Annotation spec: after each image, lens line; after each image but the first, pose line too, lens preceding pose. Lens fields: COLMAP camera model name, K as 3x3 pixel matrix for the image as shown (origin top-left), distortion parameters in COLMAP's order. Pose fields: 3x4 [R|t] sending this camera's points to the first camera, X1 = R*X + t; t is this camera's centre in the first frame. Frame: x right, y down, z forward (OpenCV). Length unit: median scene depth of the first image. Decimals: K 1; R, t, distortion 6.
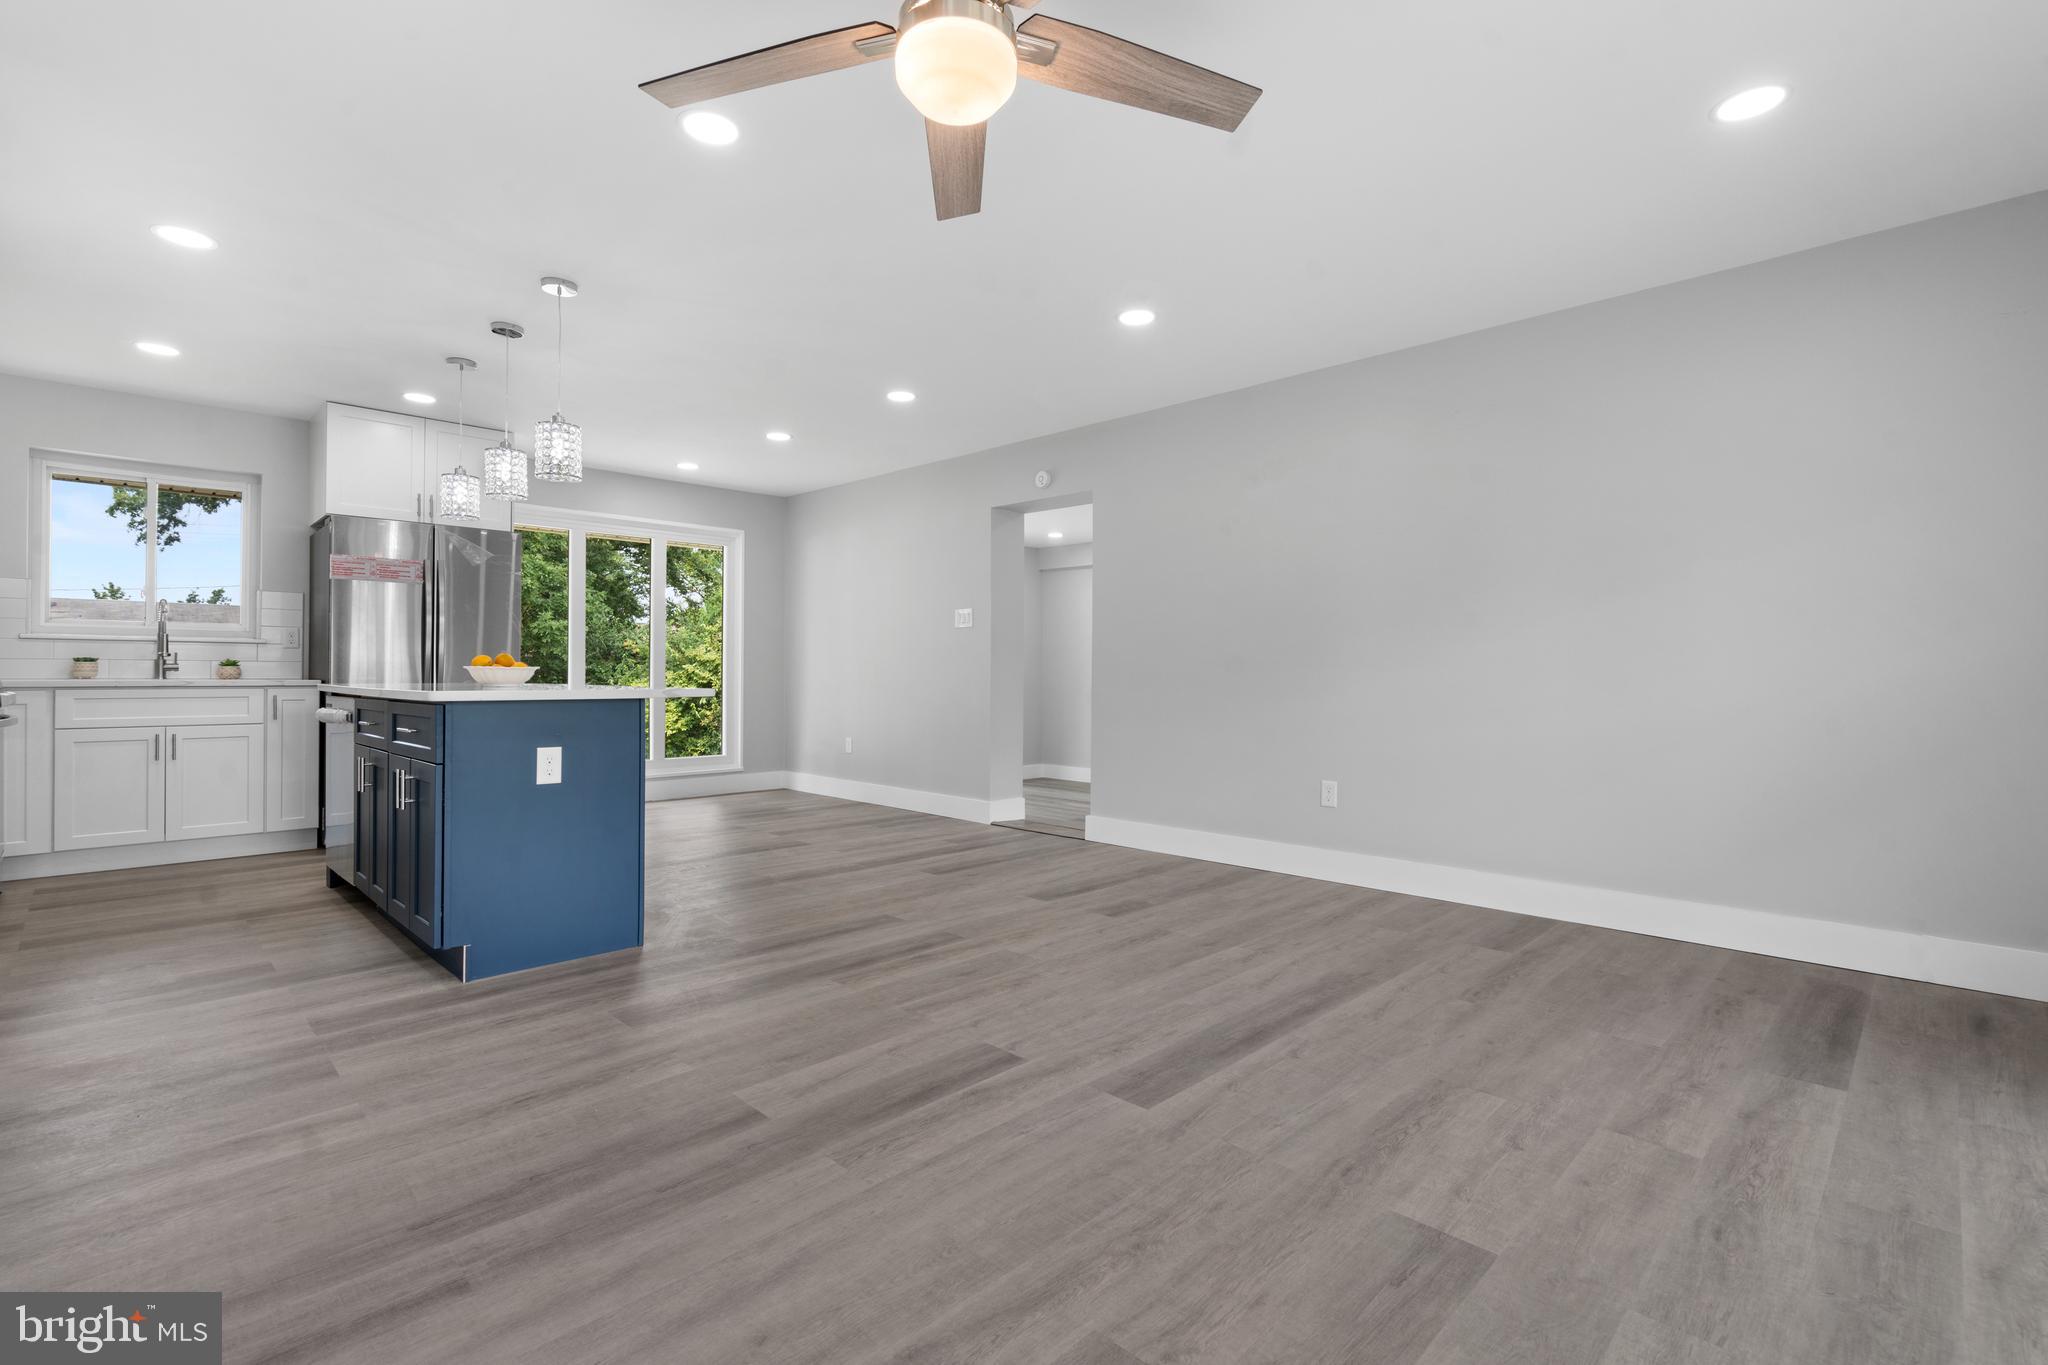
lens RADIAL K [[929.4, 0, 1025.1], [0, 929.4, 676.5], [0, 0, 1]] dist [-0.004241, 0.001857]
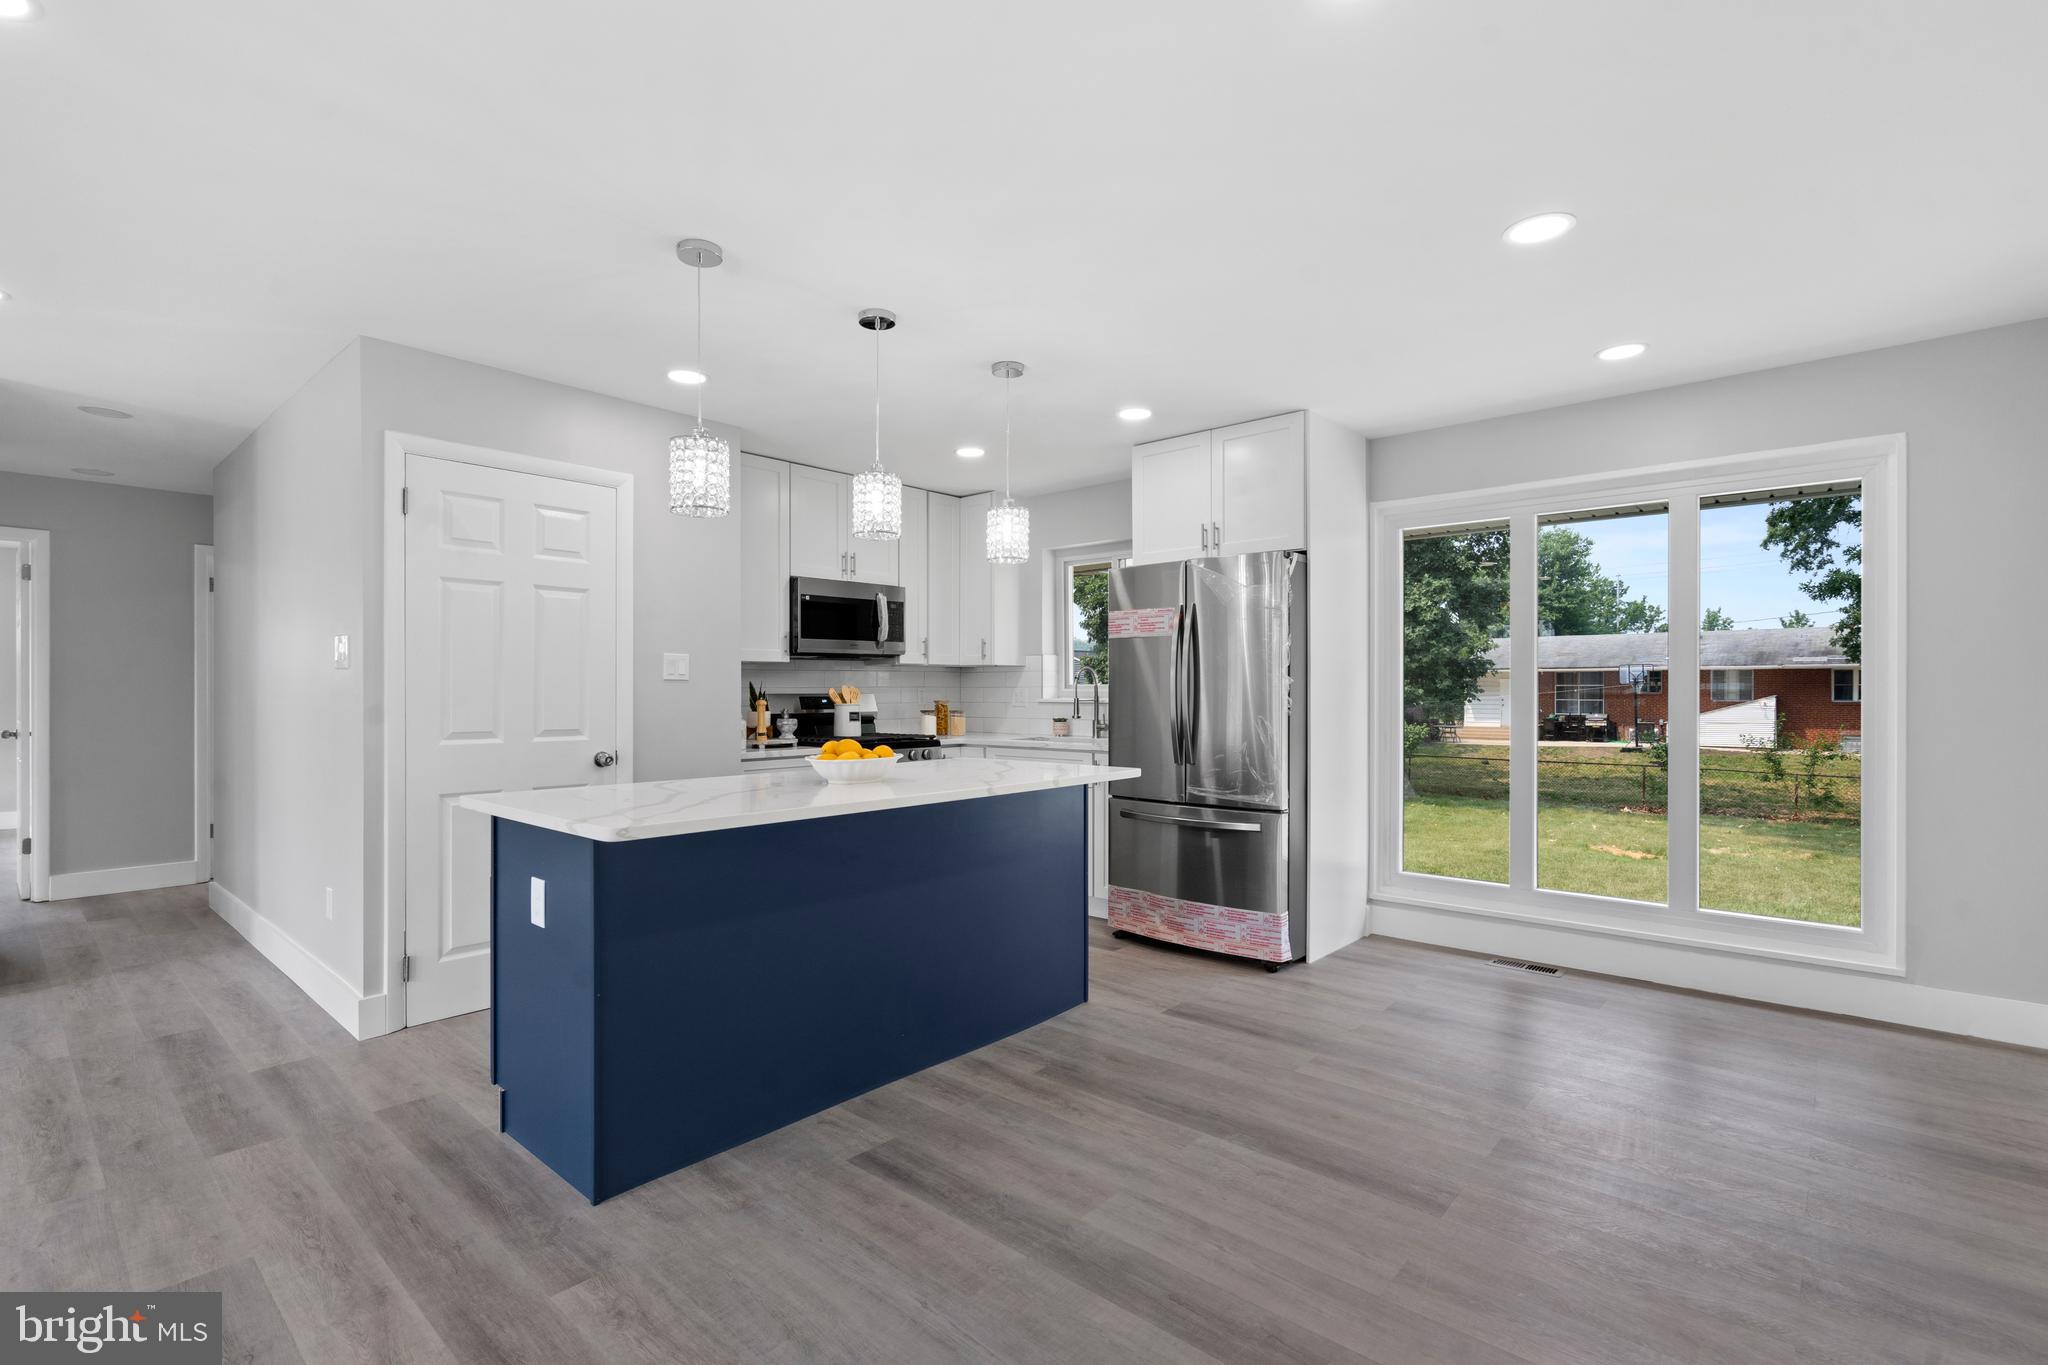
lens RADIAL K [[929.4, 0, 1028.5], [0, 929.4, 699.3], [0, 0, 1]] dist [-0.004241, 0.001857]
pose [[0.052436, 0.005518, -0.998609, 0.301142], [-0.002337, 0.999983, 0.005403, -0.084926], [0.998622, 0.002050, 0.052448, 1.478298]]
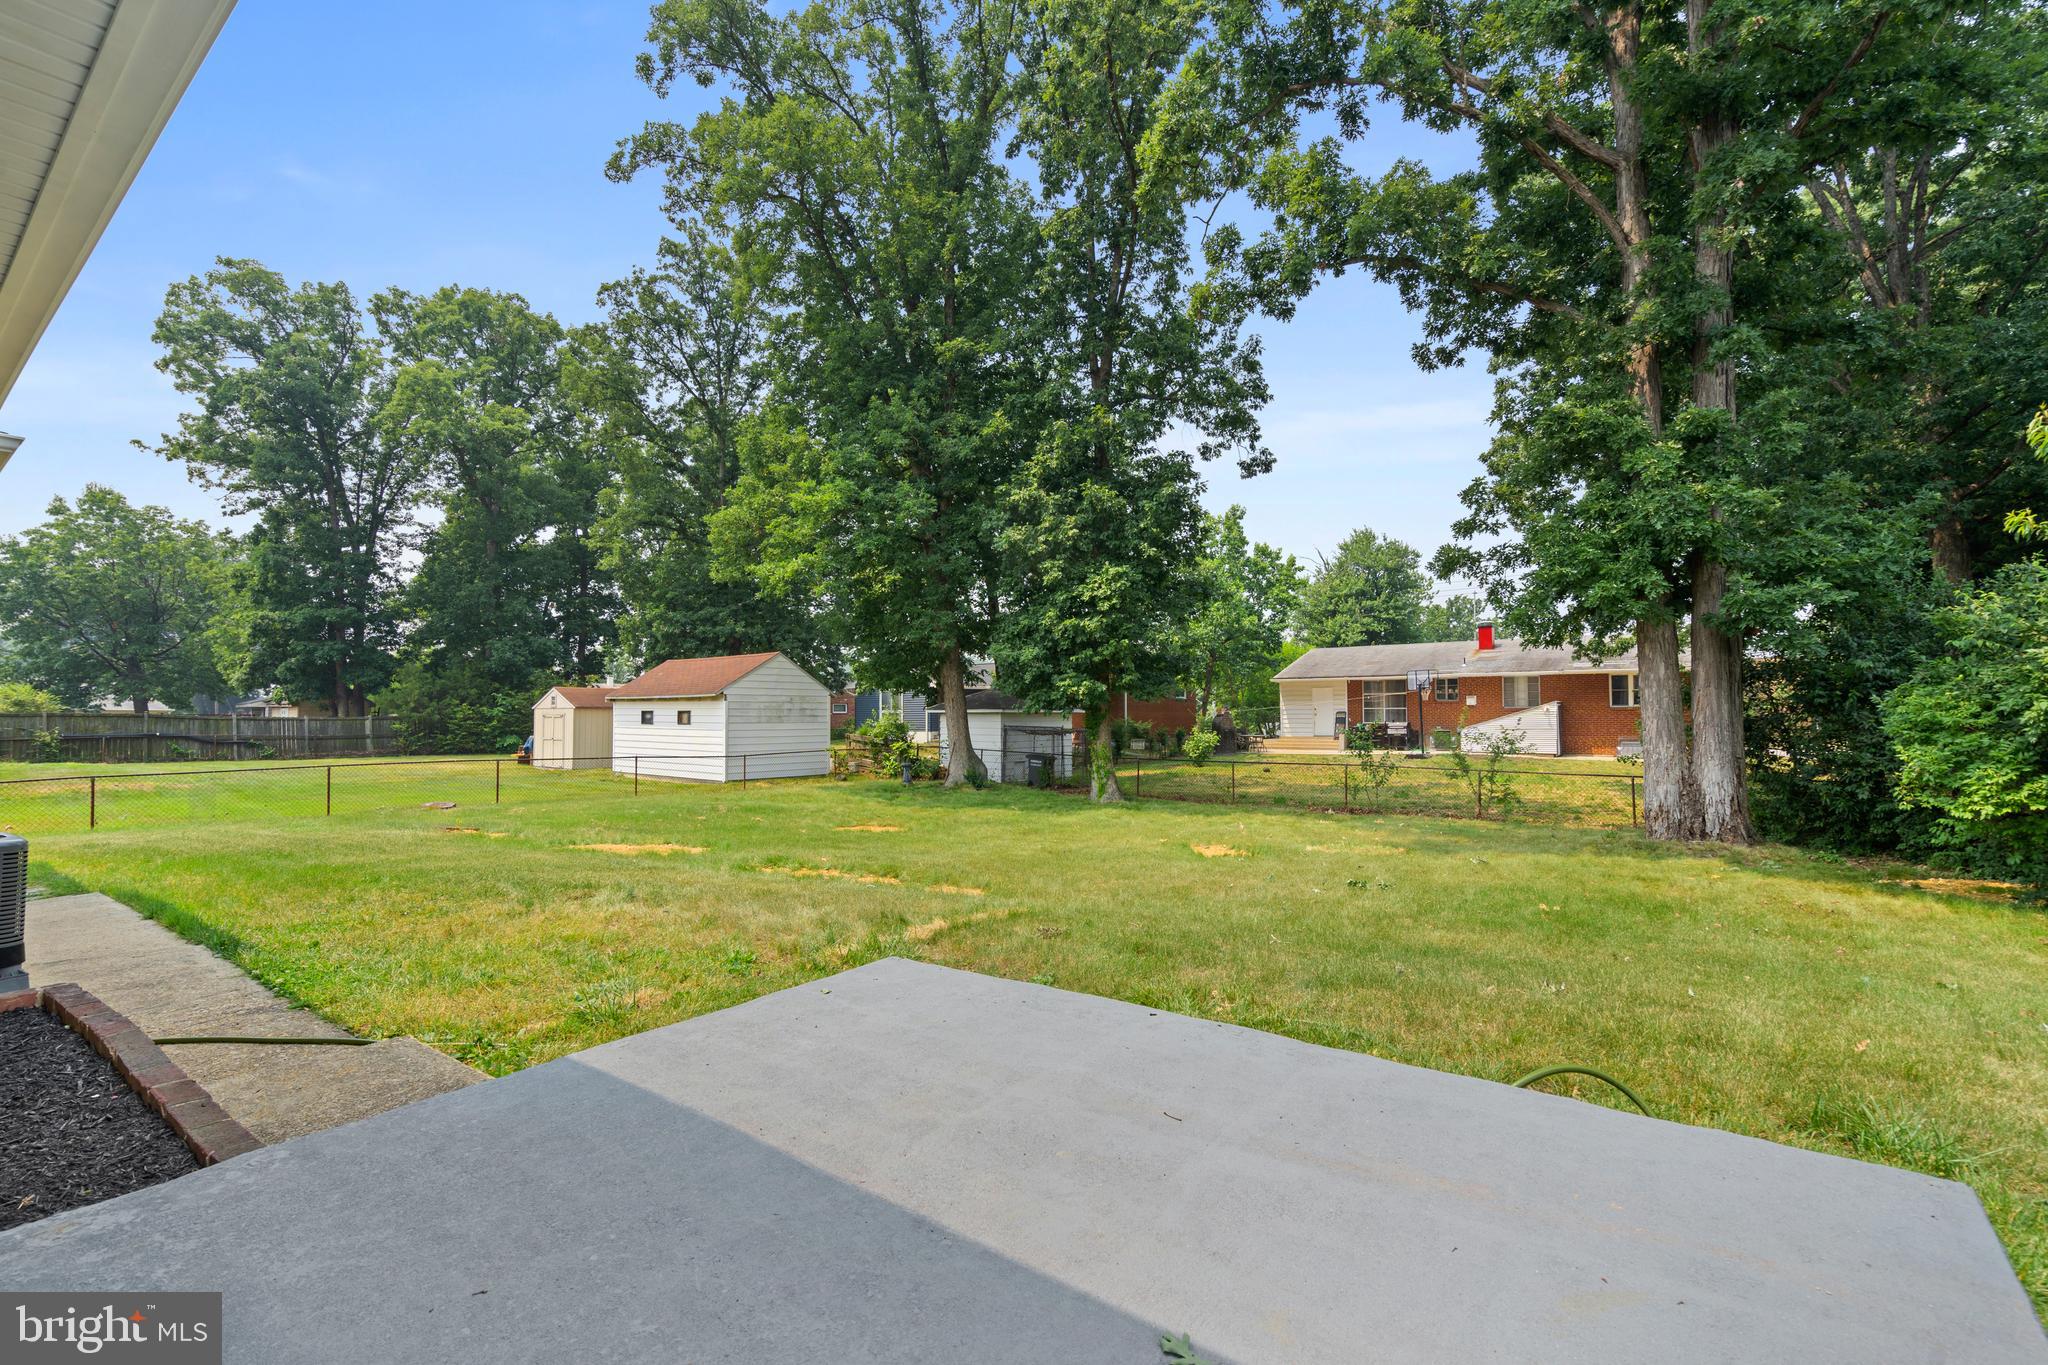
lens RADIAL K [[929.4, 0, 1035.8], [0, 929.4, 683.4], [0, 0, 1]] dist [-0.004241, 0.001857]
pose [[0.113340, -0.039618, -0.992766, -0.069451], [0.001408, 0.999210, -0.039714, 0.126870], [0.993555, 0.003103, 0.113307, 3.593207]]
